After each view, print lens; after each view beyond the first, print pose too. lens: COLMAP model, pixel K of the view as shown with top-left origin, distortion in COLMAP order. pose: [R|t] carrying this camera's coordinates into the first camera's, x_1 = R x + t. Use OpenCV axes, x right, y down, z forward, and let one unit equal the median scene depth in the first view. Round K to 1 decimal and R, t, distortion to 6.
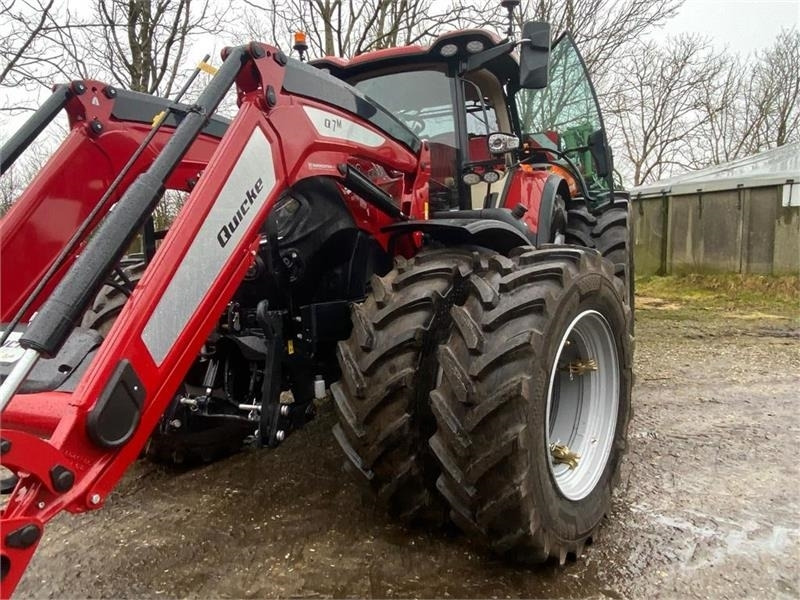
lens RADIAL K [[543.6, 0, 400.0], [0, 543.6, 300.0], [0, 0, 1]] dist [0.036936, -0.001013]
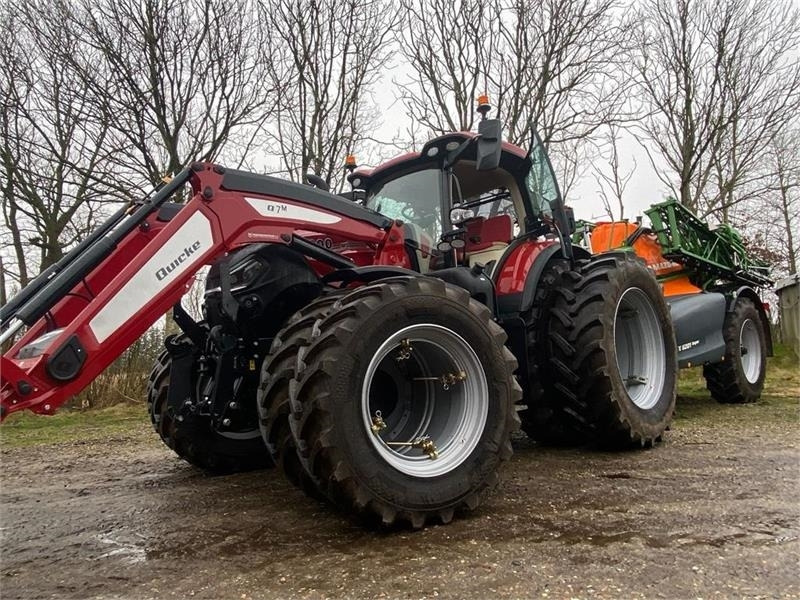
lens RADIAL K [[543.6, 0, 400.0], [0, 543.6, 300.0], [0, 0, 1]] dist [0.036936, -0.001013]
pose [[0.938887, -0.052508, -0.340197, 0.705389], [-0.015453, 0.980872, -0.194042, 0.209055], [0.343878, 0.187440, 0.920116, -0.203388]]
